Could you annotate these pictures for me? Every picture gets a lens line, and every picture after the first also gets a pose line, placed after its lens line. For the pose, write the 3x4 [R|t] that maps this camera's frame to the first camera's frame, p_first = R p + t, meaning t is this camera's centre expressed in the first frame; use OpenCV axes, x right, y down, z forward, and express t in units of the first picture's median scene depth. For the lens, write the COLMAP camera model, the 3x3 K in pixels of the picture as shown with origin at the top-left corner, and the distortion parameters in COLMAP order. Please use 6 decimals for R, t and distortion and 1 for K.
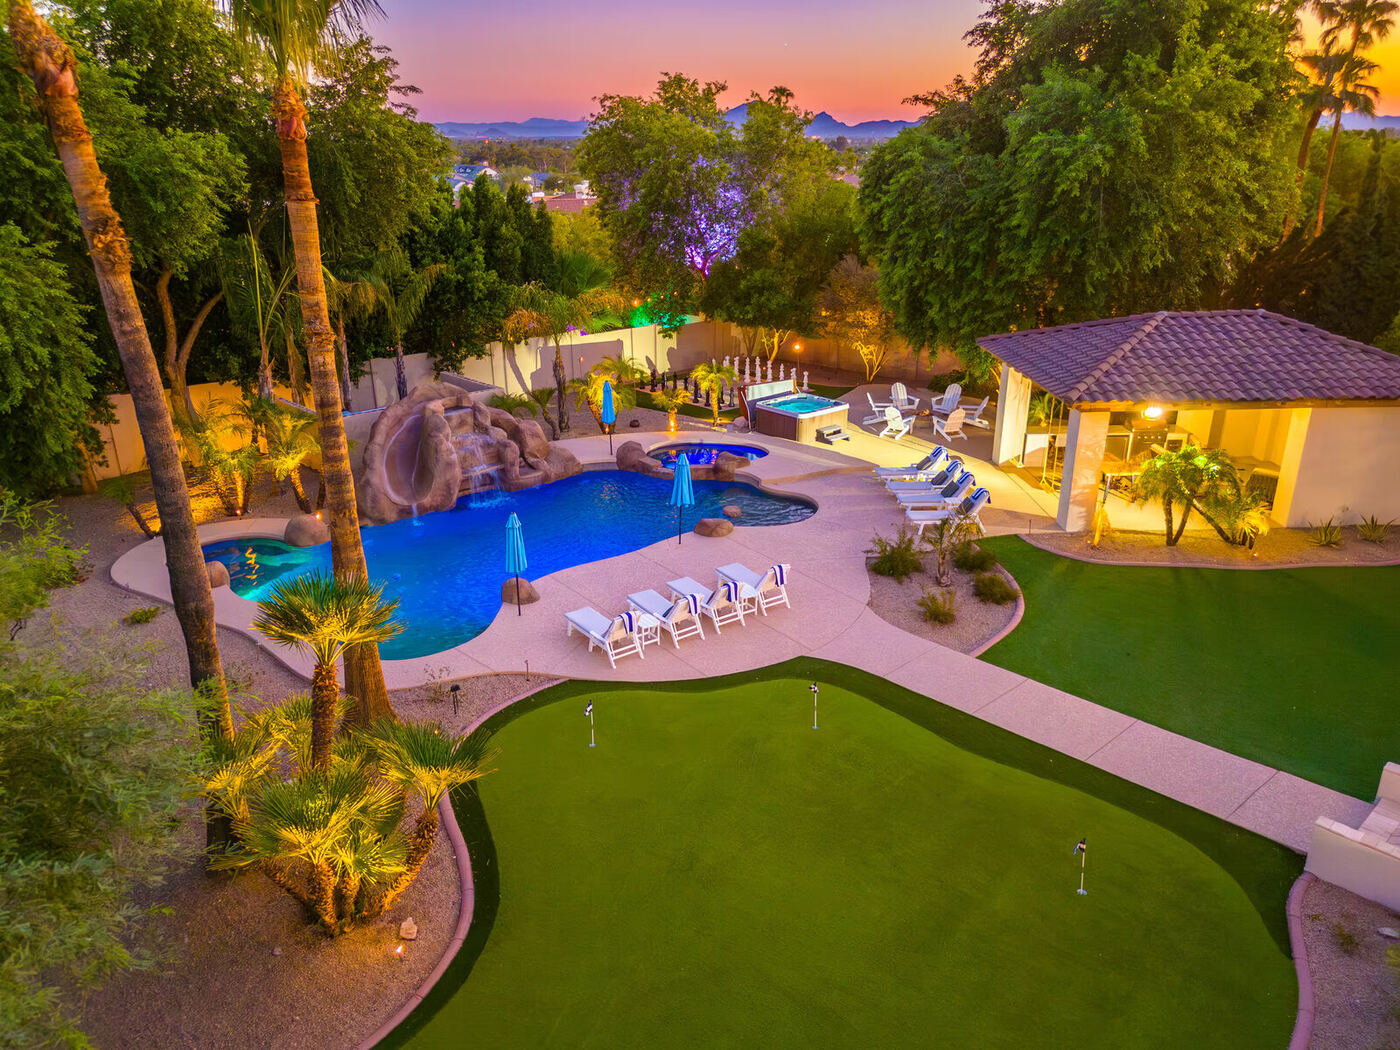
lens RADIAL K [[1017.5, 0, 698.5], [0, 1017.5, 528.9], [0, 0, 1]] dist [0.024885, -0.007952]
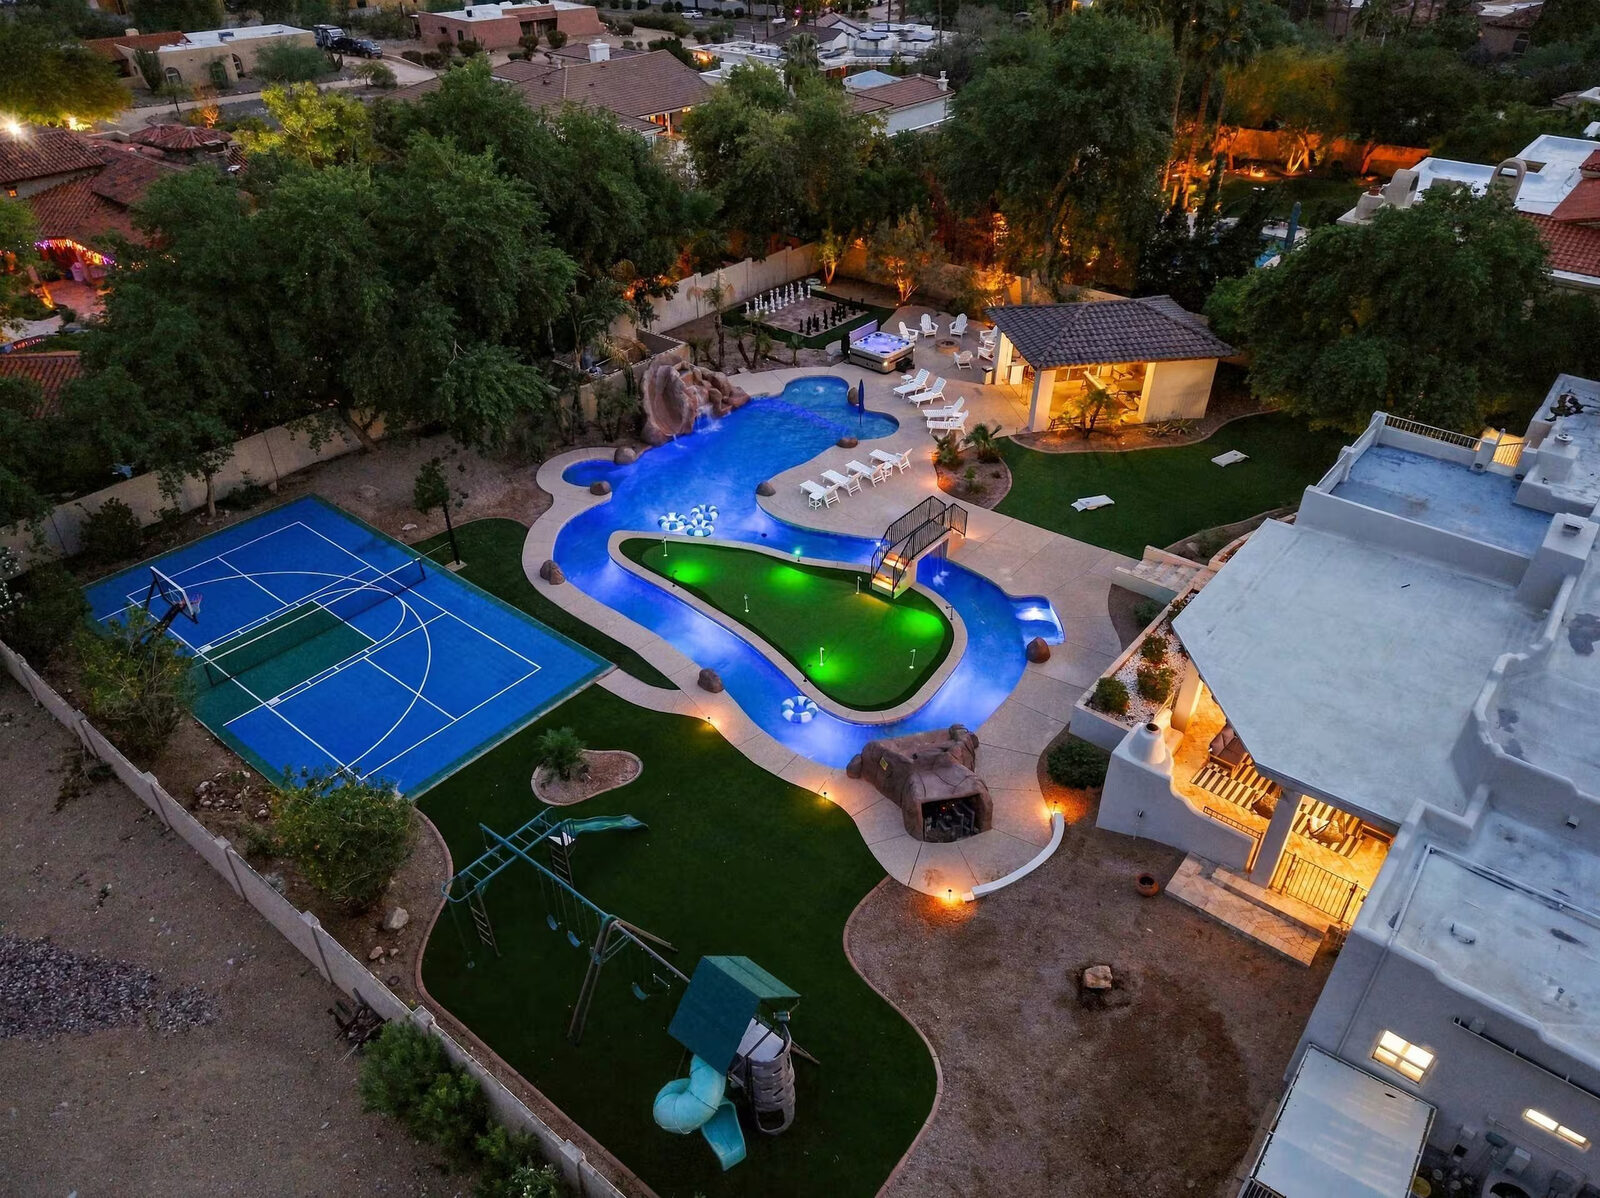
lens RADIAL K [[1063.9, 0, 797.2], [0, 1063.9, 600.6], [0, 0, 1]] dist [-0.002036, -0.003255]
pose [[0.990309, -0.077192, 0.115452, -0.286662], [0.045443, 0.965649, 0.255845, -0.195619], [-0.131235, -0.248119, 0.959799, -0.807454]]
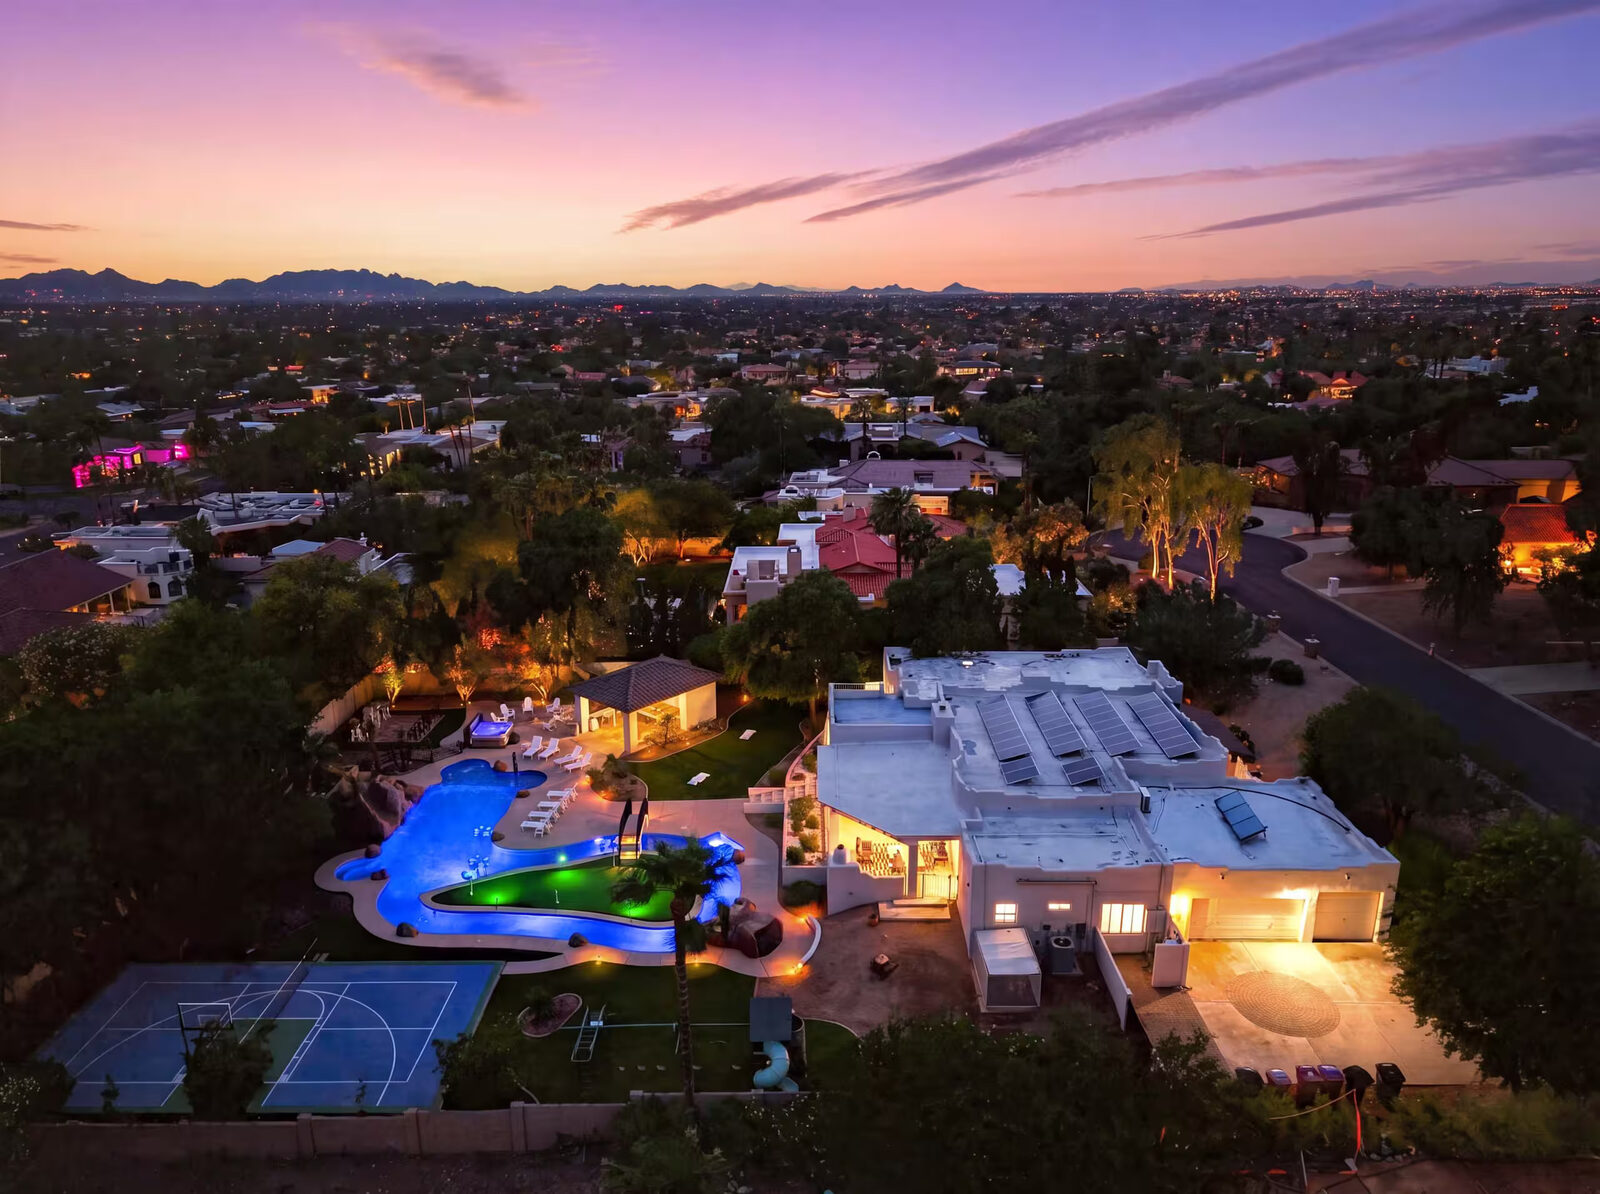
lens RADIAL K [[1063.9, 0, 794.2], [0, 1063.9, 598.8], [0, 0, 1]] dist [-0.002036, -0.003255]
pose [[0.673759, -0.197183, 0.712157, -1.237242], [0.261016, 0.965121, 0.020281, -0.322152], [-0.691317, 0.172220, 0.701727, -1.342735]]
